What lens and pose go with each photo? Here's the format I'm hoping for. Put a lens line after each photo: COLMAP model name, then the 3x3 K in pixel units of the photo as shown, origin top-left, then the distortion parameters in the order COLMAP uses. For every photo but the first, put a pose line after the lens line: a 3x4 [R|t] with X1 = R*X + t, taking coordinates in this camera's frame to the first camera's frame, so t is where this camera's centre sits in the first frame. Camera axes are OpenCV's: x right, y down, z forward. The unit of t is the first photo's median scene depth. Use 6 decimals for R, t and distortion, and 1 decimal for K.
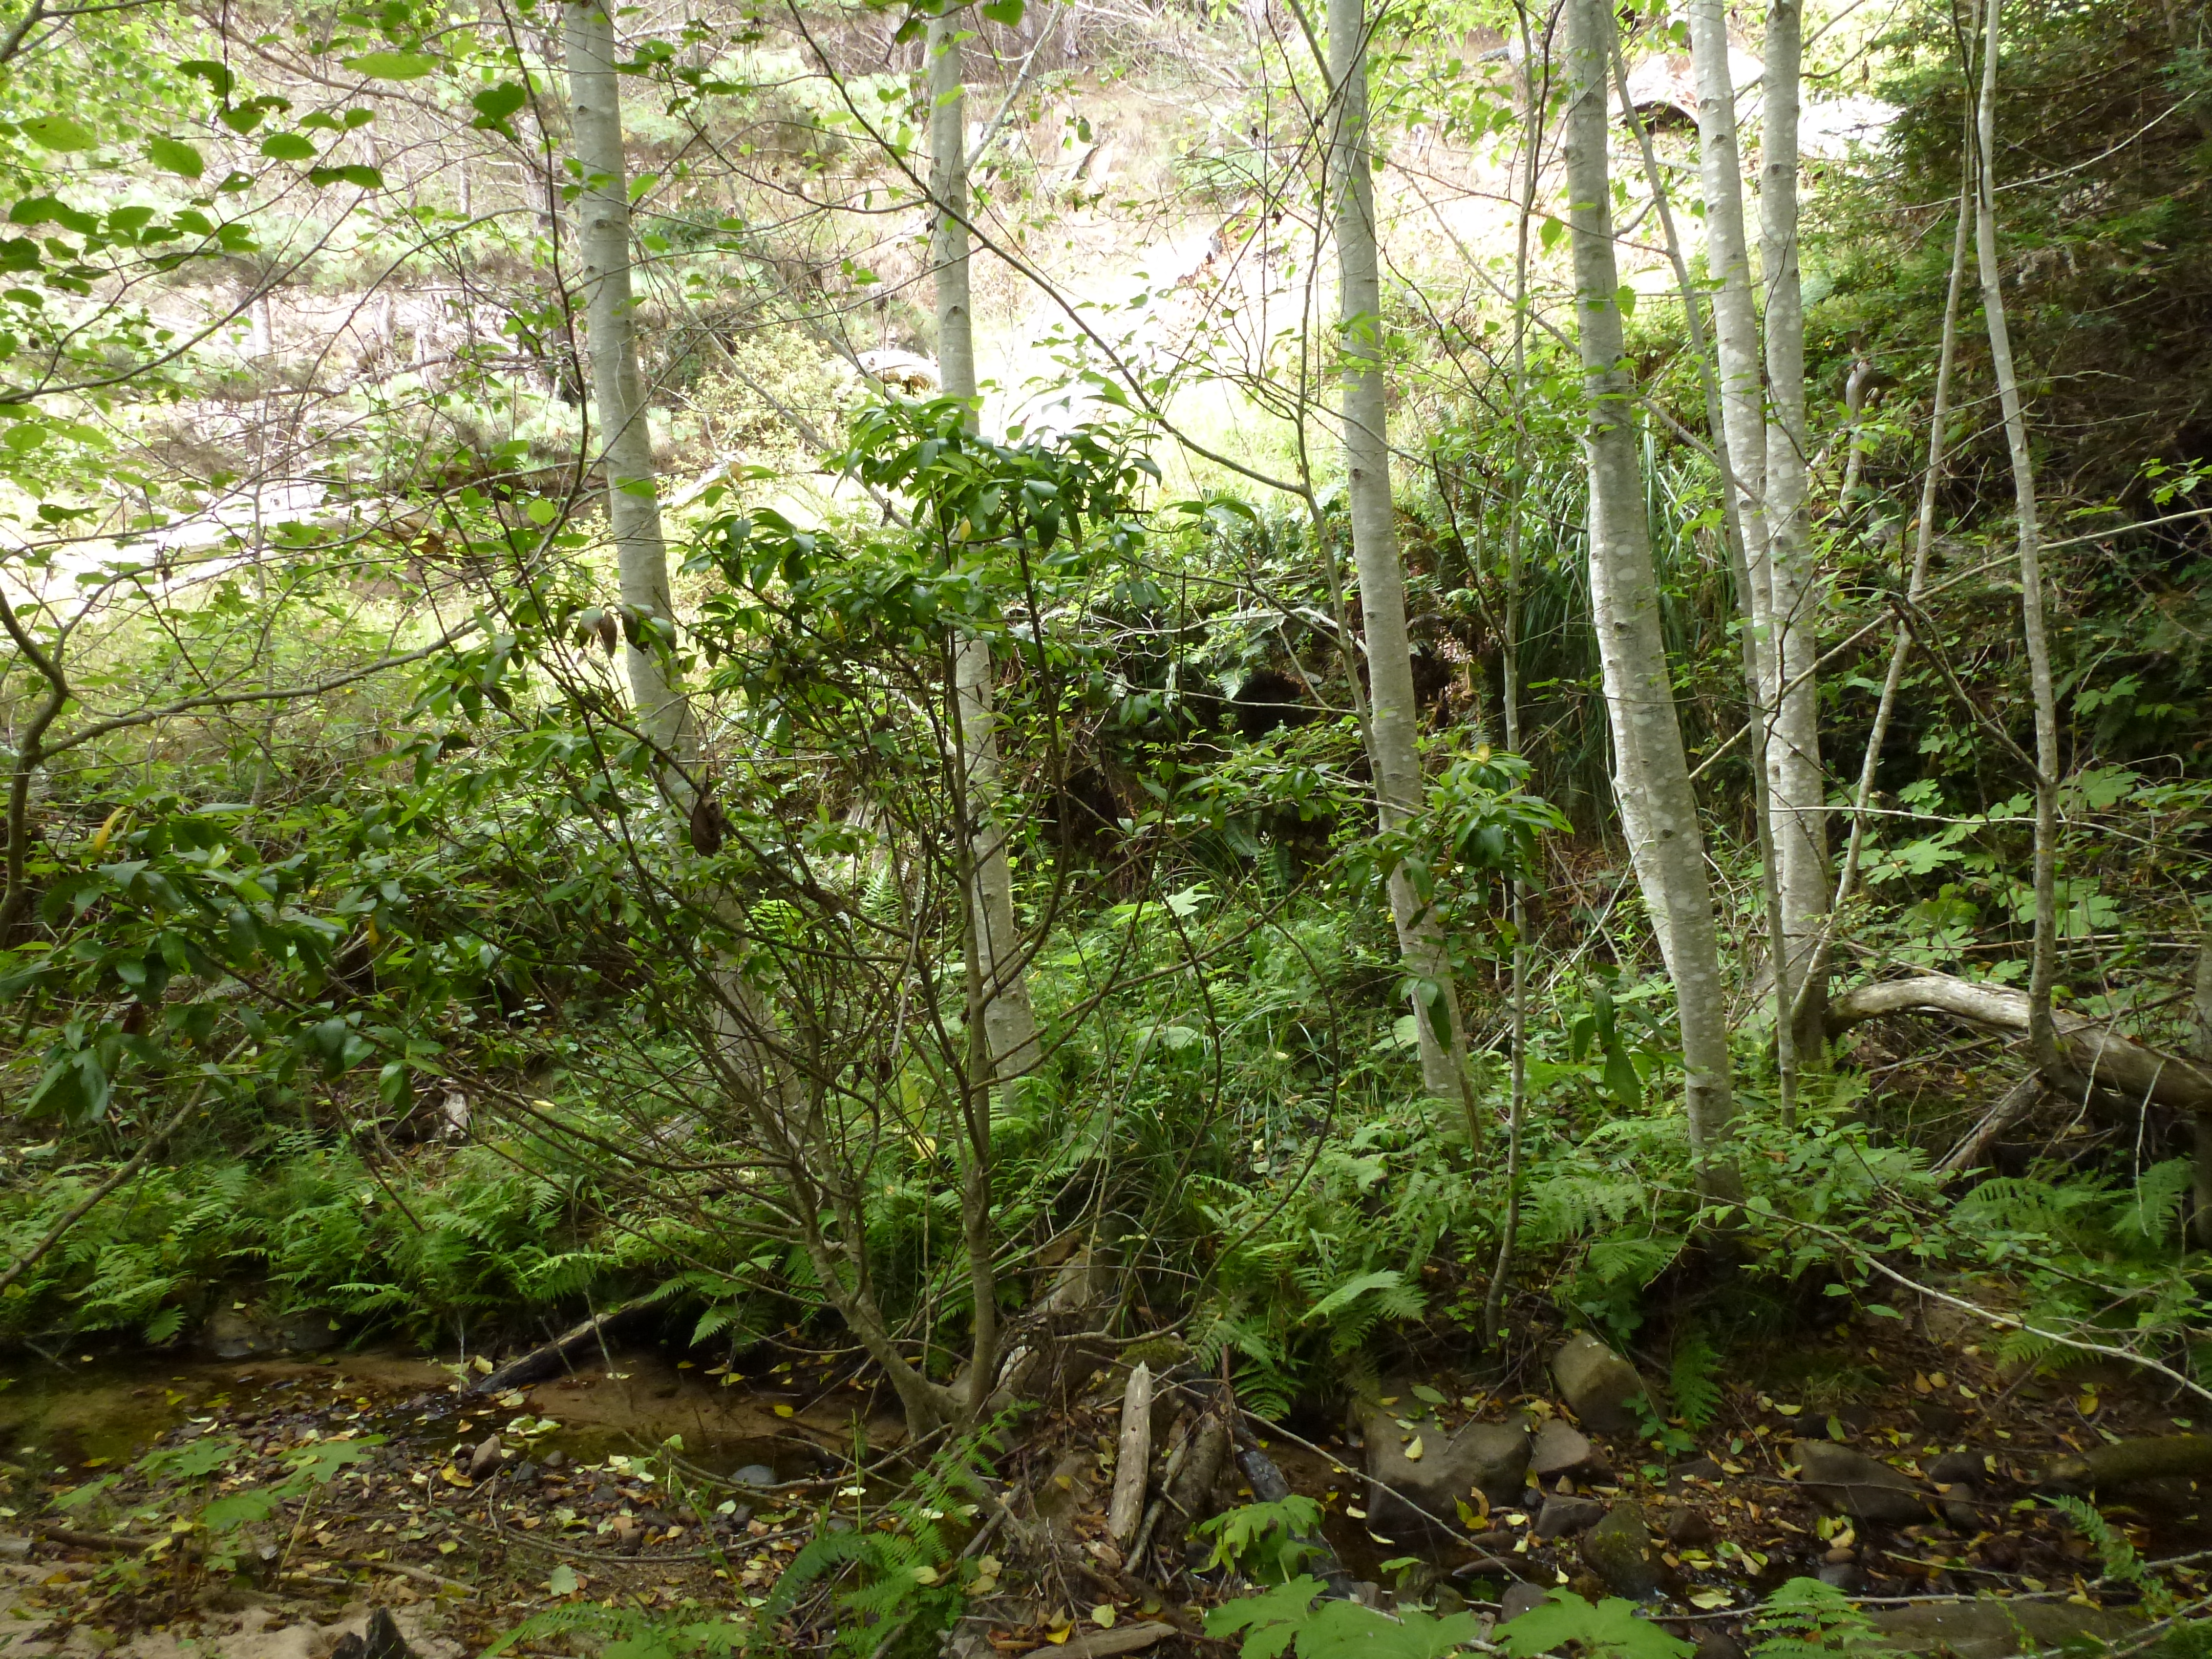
lens RADIAL K [[1617.3, 0, 1106.0], [0, 1617.3, 829.5], [0, 0, 1]] dist [-0.006112, -0.000315]
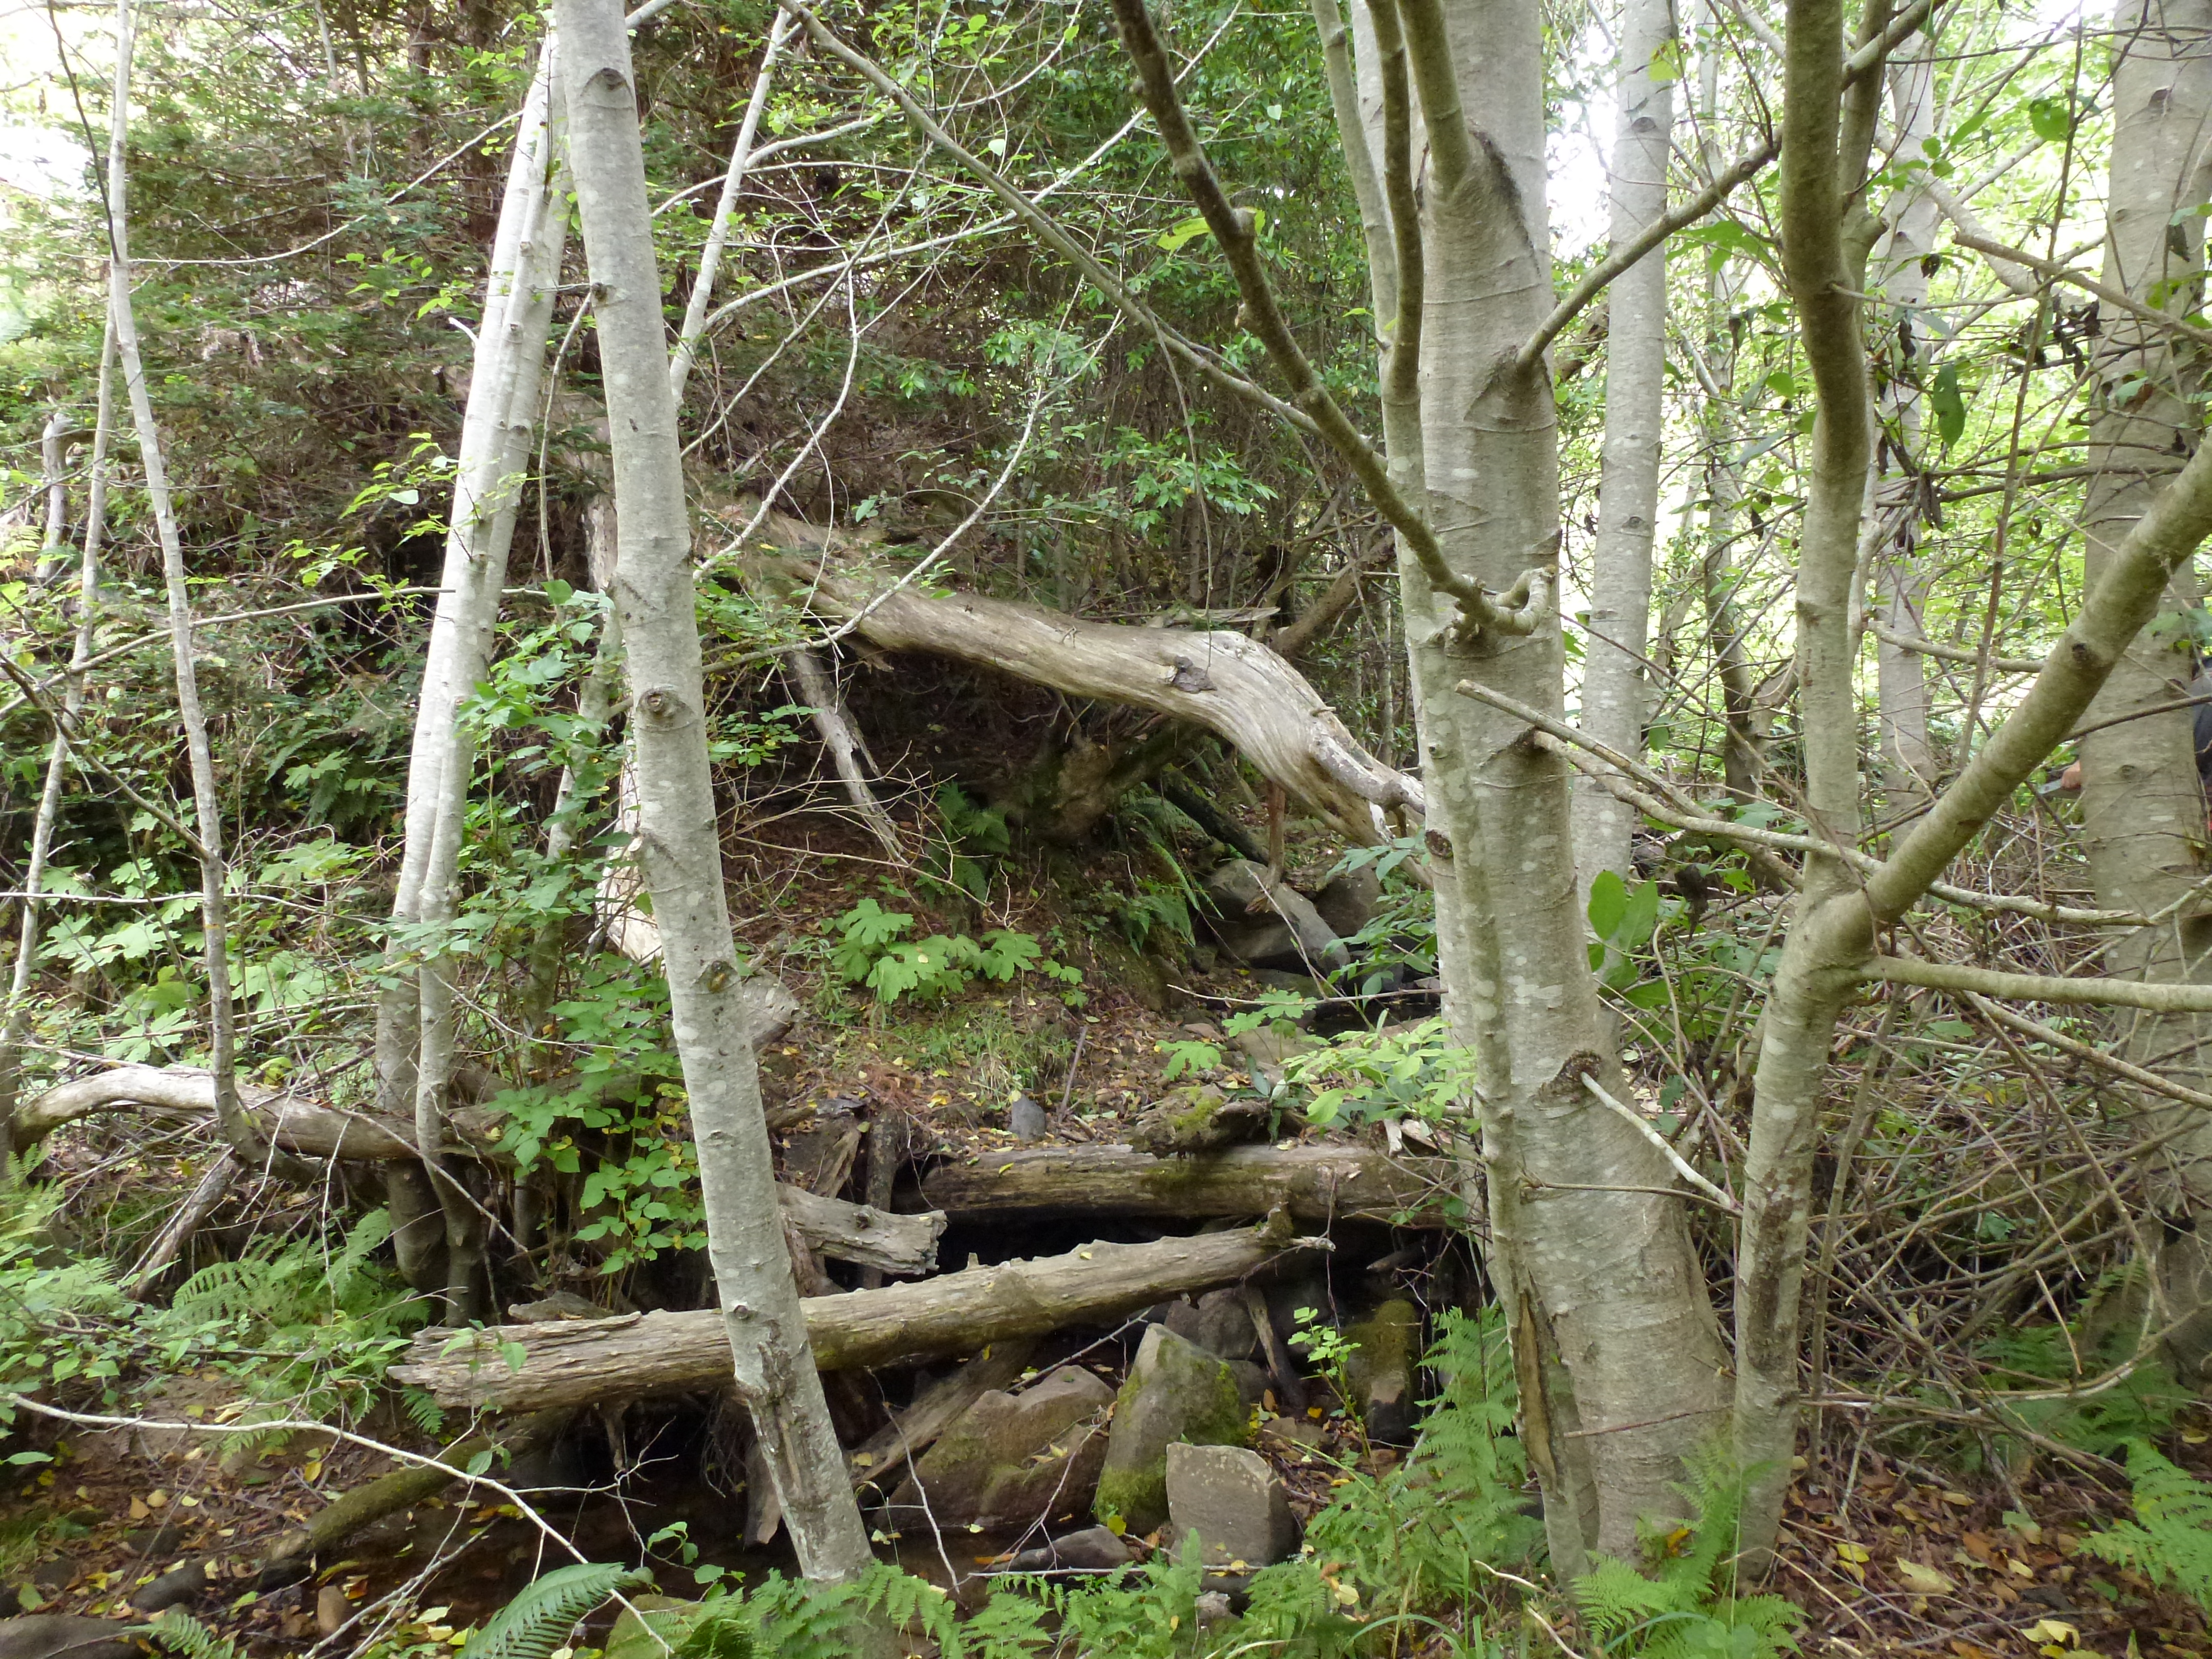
lens RADIAL K [[1556.1, 0, 1106.0], [0, 1556.1, 829.5], [0, 0, 1]] dist [0.000313, -0.000476]
pose [[0.602386, -0.024538, 0.797827, 0.131250], [0.064773, 0.997734, -0.018220, 0.006098], [-0.795572, 0.062653, 0.602611, -0.005122]]
